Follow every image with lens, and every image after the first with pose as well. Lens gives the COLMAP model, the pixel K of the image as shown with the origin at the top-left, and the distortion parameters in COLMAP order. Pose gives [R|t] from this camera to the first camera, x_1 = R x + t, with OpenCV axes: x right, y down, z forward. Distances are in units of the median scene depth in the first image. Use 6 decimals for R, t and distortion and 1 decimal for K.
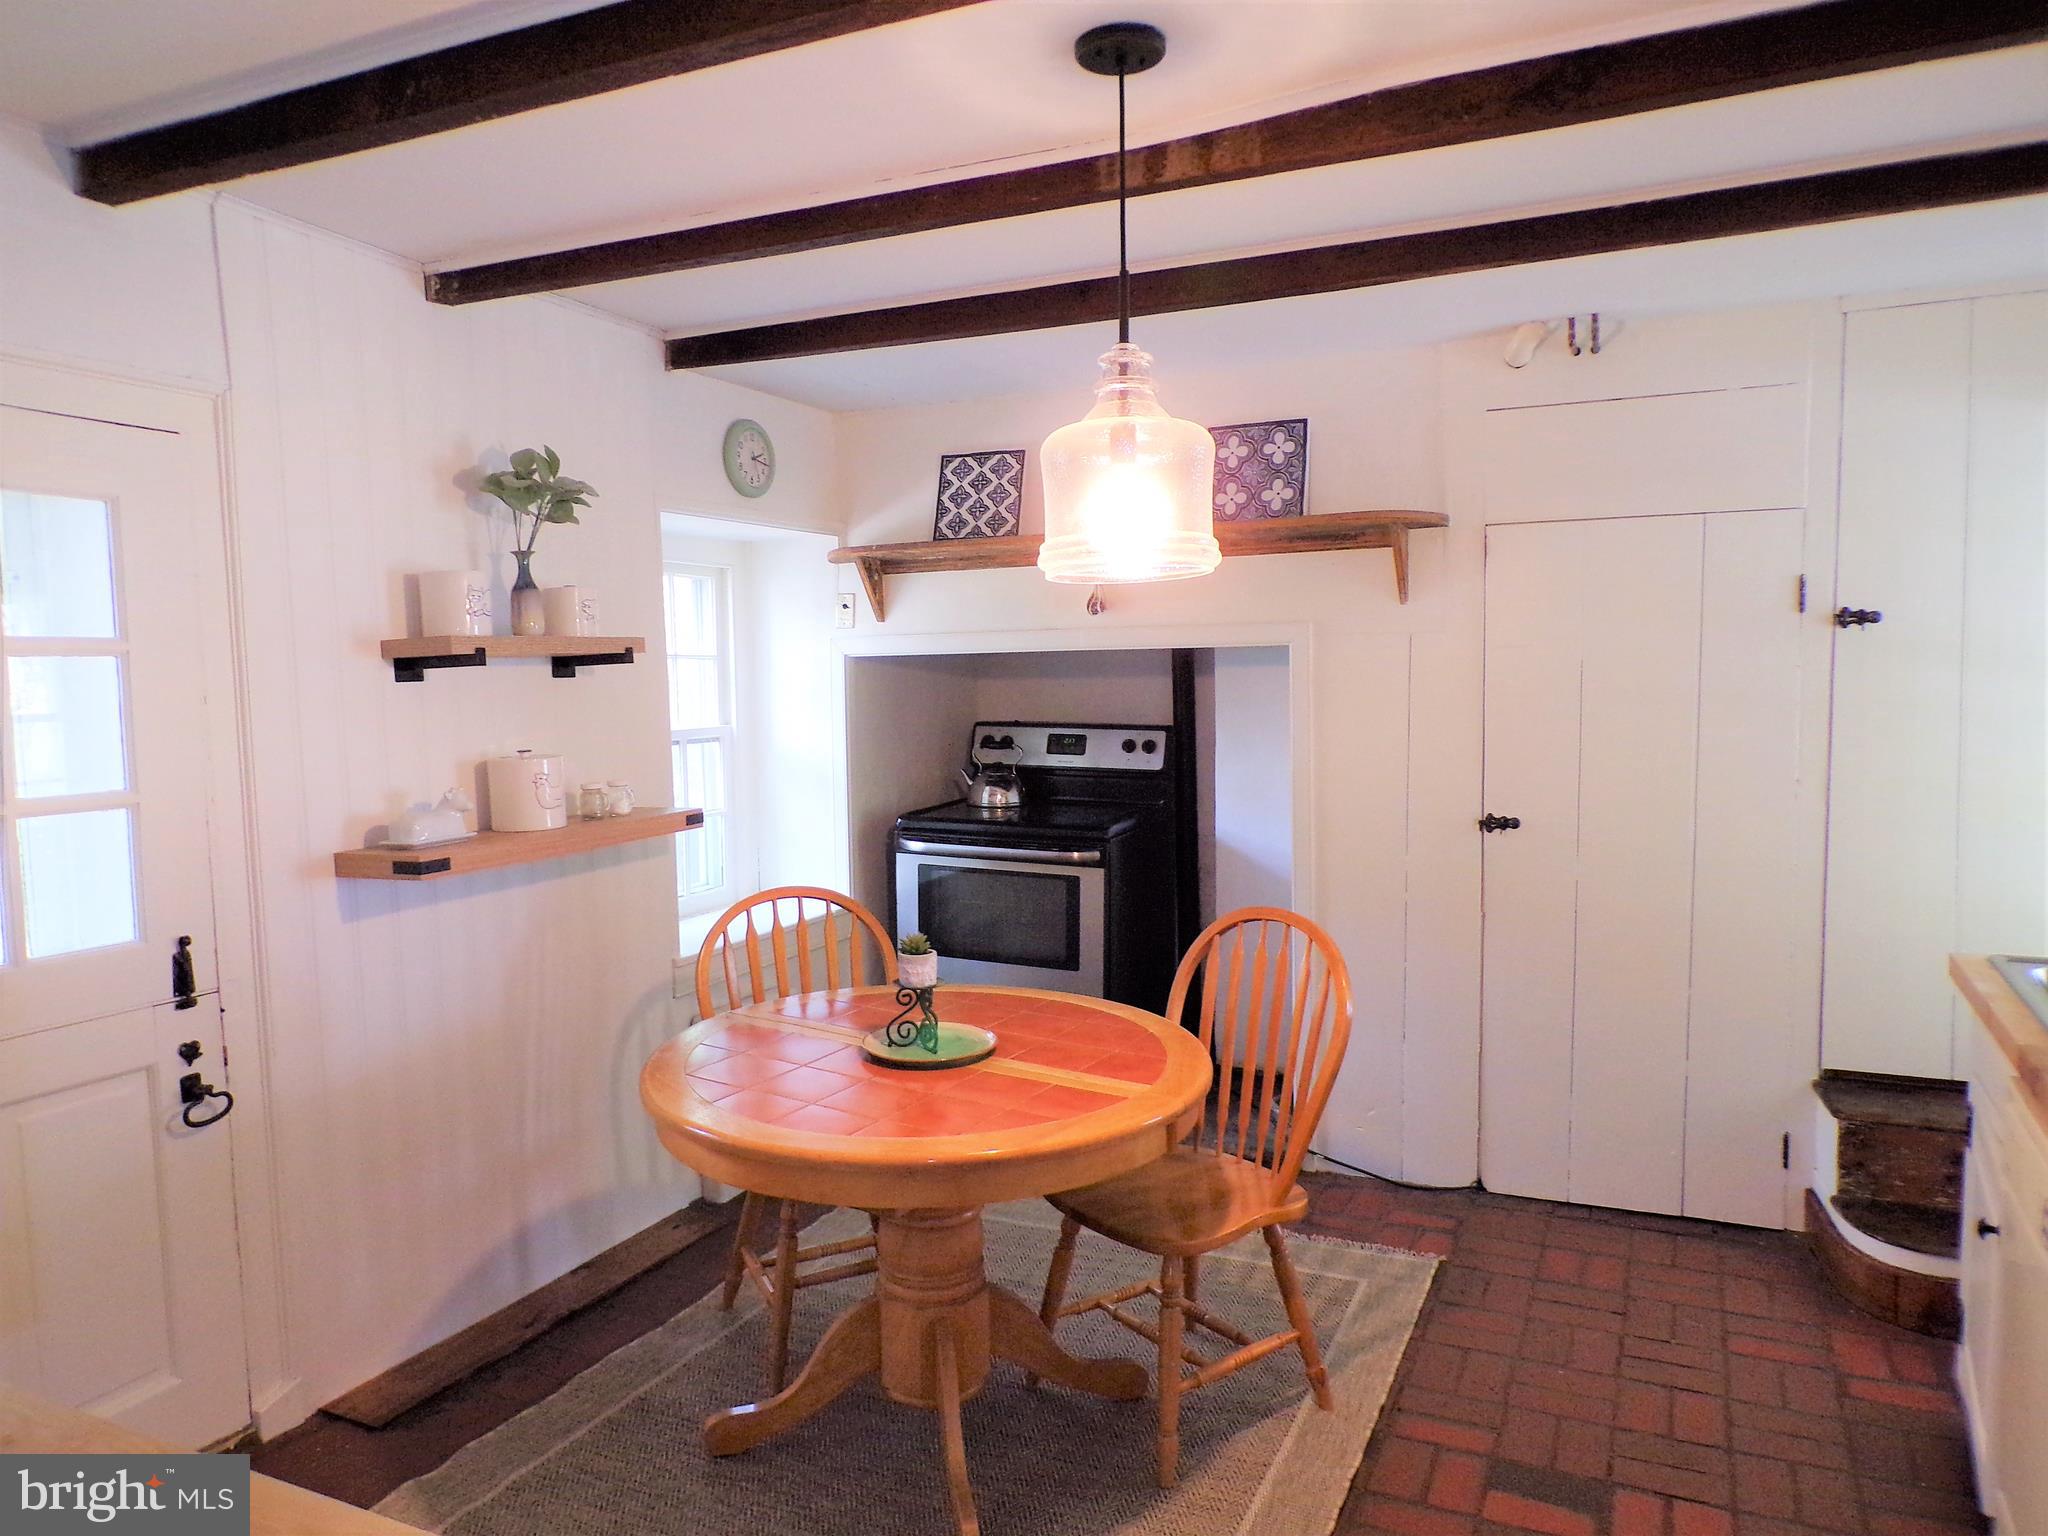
lens RADIAL K [[1380.2, 0, 1024.0], [0, 1380.2, 768.0], [0, 0, 1]] dist [-0.003006, 0.000060]
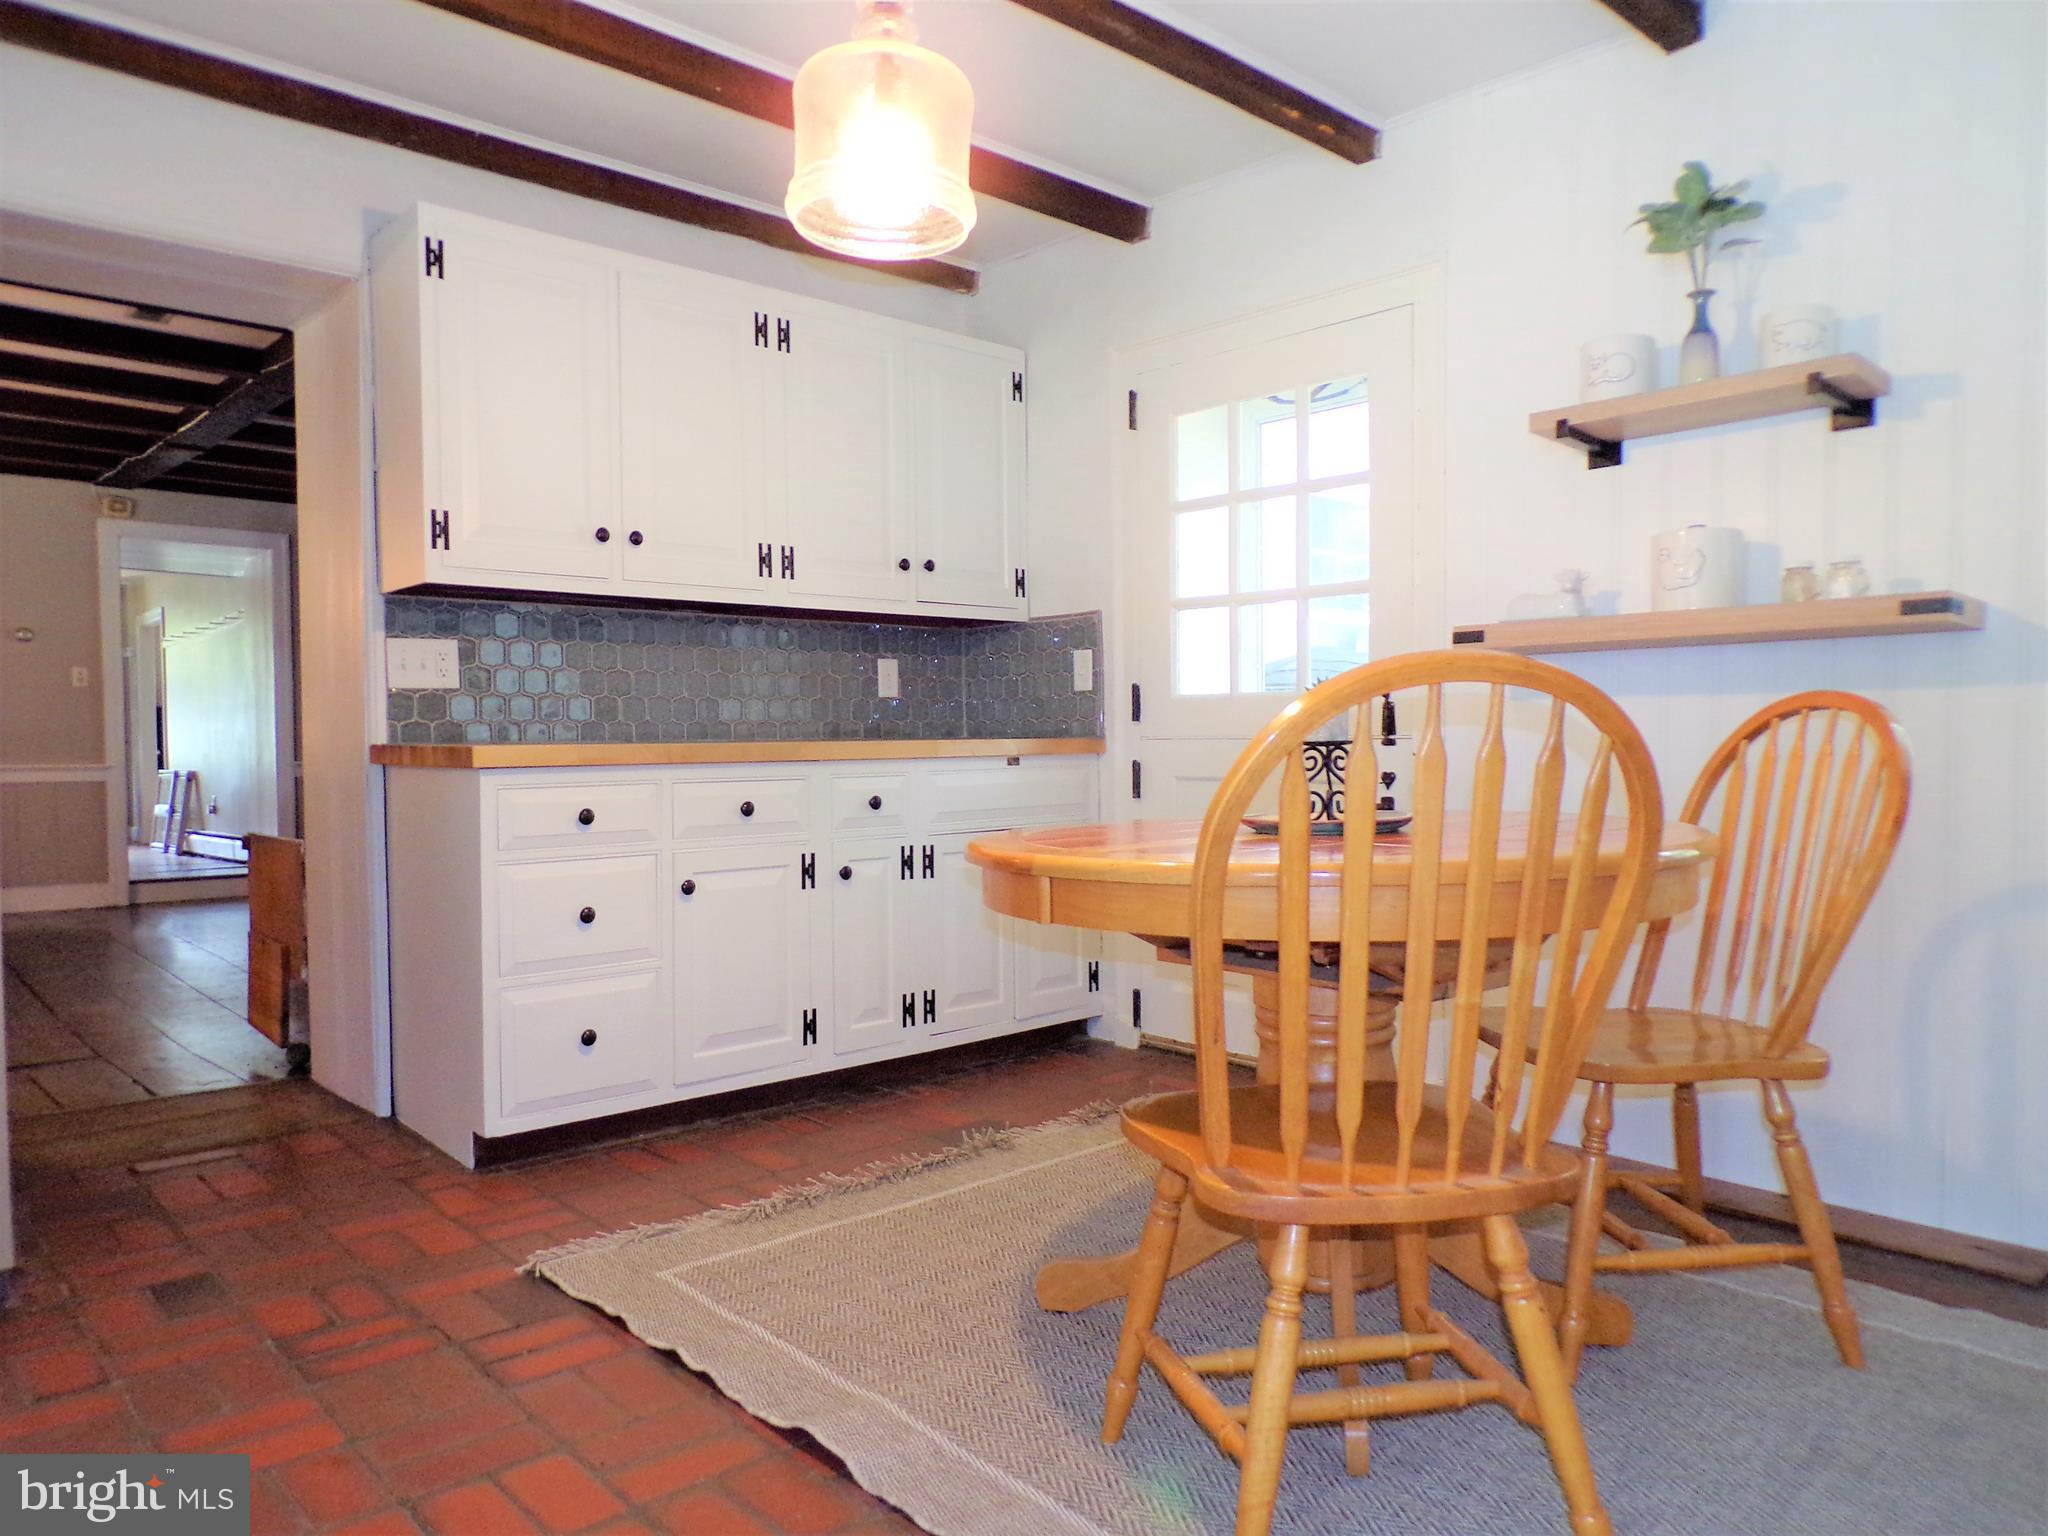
lens RADIAL K [[1380.2, 0, 1024.0], [0, 1380.2, 768.0], [0, 0, 1]] dist [-0.003006, 0.000060]
pose [[-0.388532, 0.035424, -0.920754, 0.493649], [-0.058998, 0.996254, 0.063224, 0.089167], [0.919545, 0.078888, -0.384986, 0.795849]]
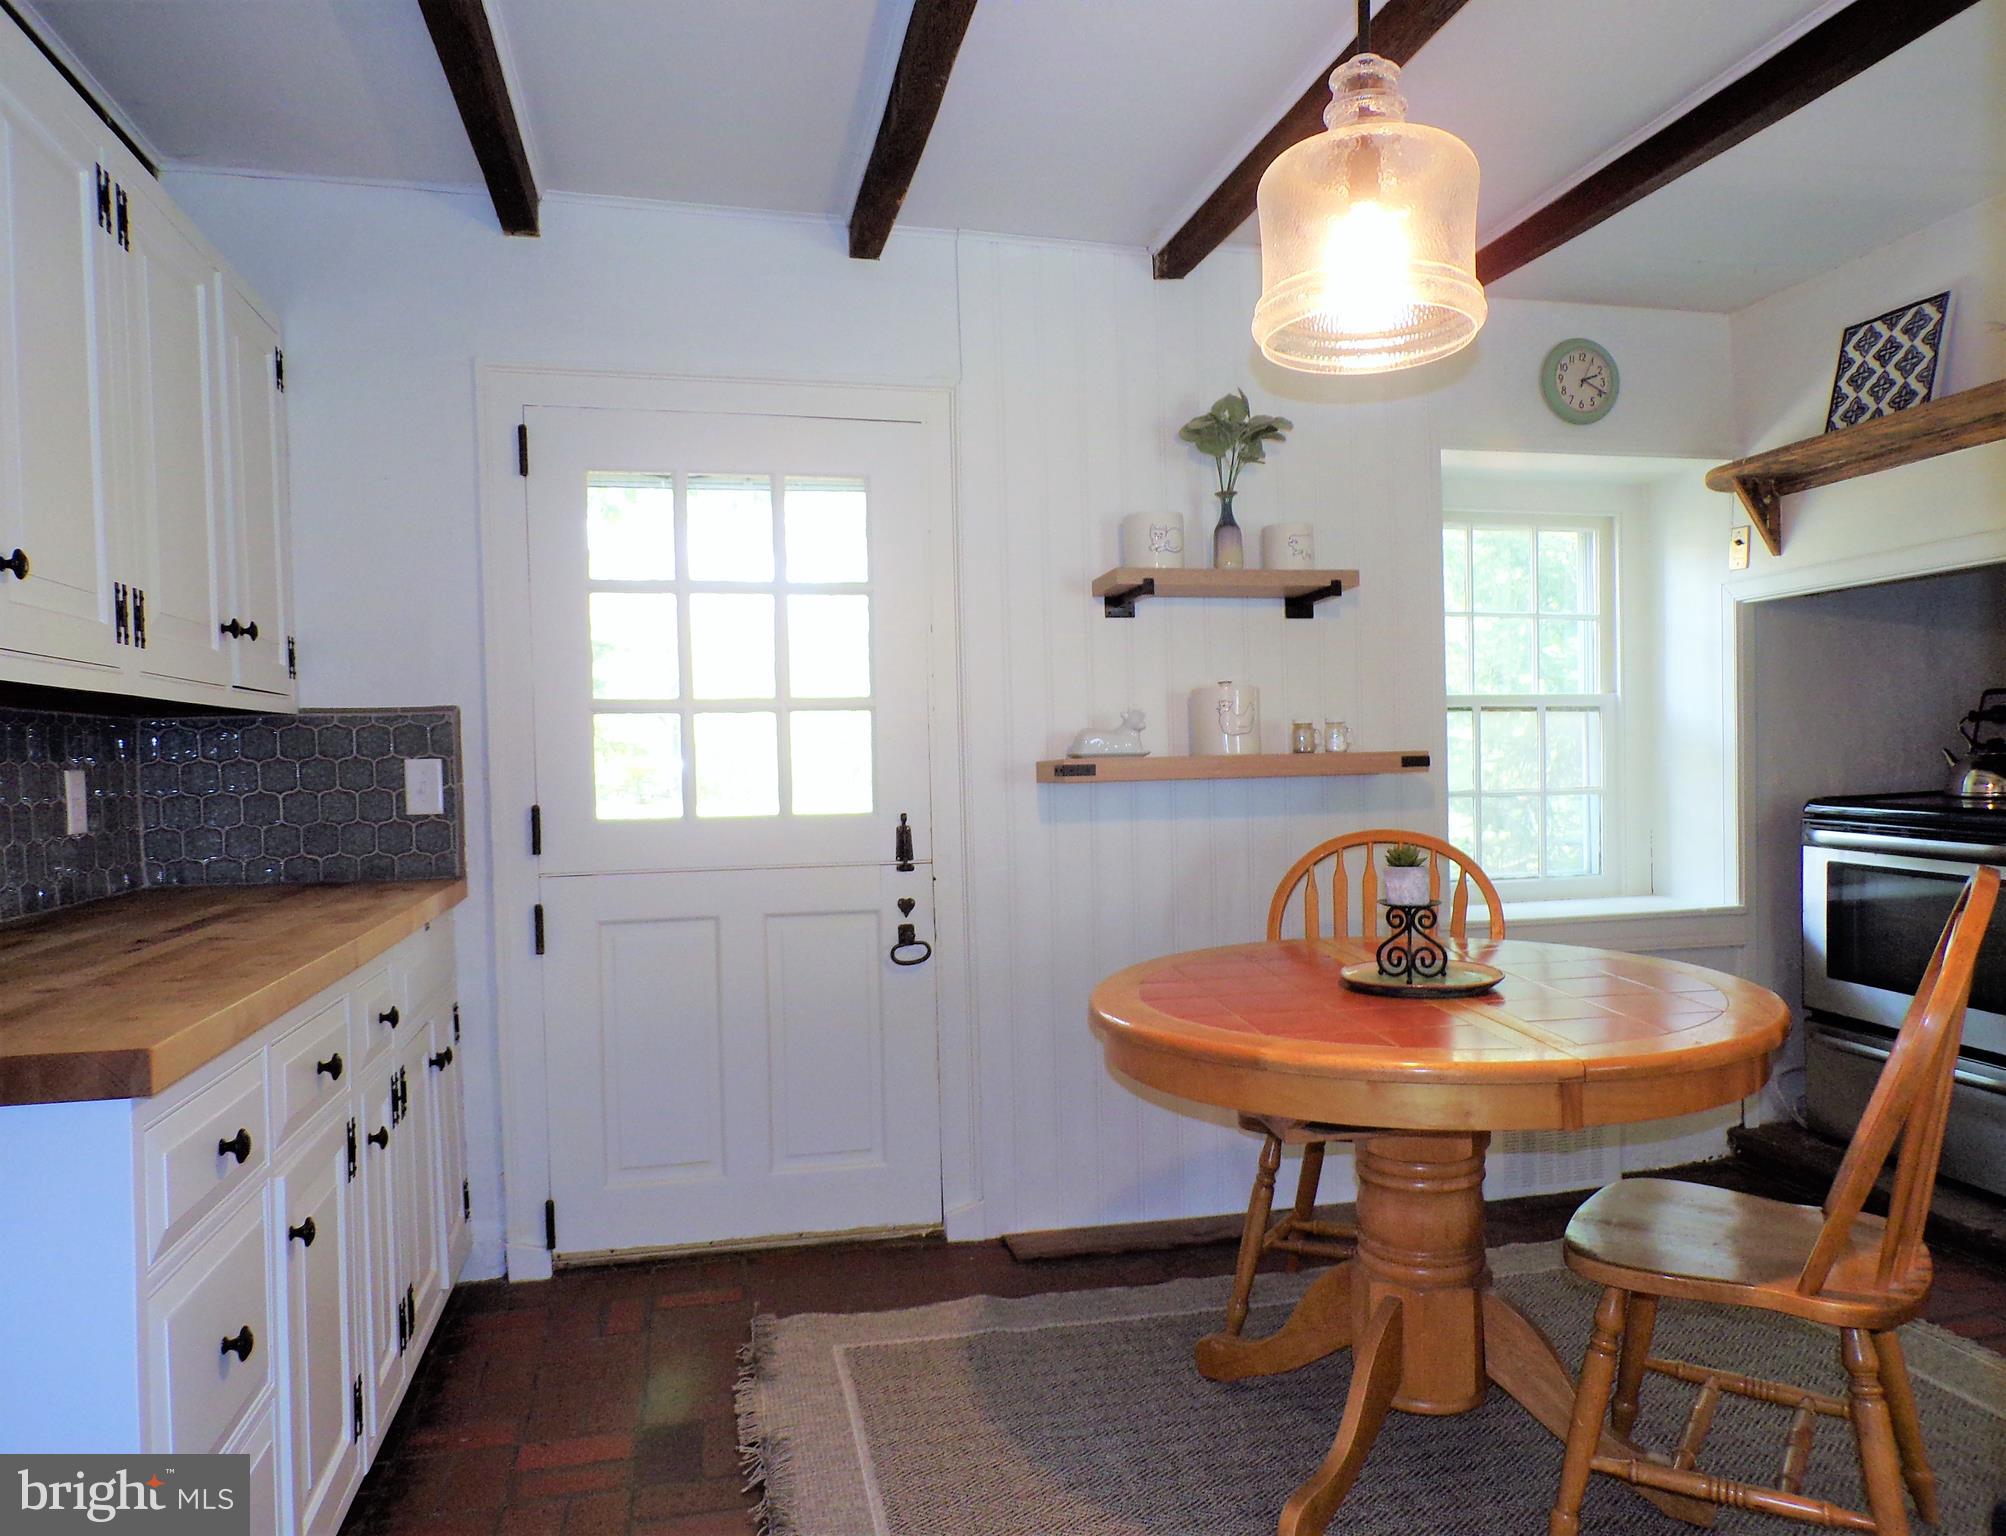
lens RADIAL K [[1404.6, 0, 1013.4], [0, 1404.6, 774.7], [0, 0, 1]] dist [-0.040822, 0.052499]
pose [[0.617533, 0.010914, -0.786469, 0.312169], [-0.048244, 0.998547, -0.024024, 0.075053], [0.785064, 0.052778, 0.617162, 0.186082]]
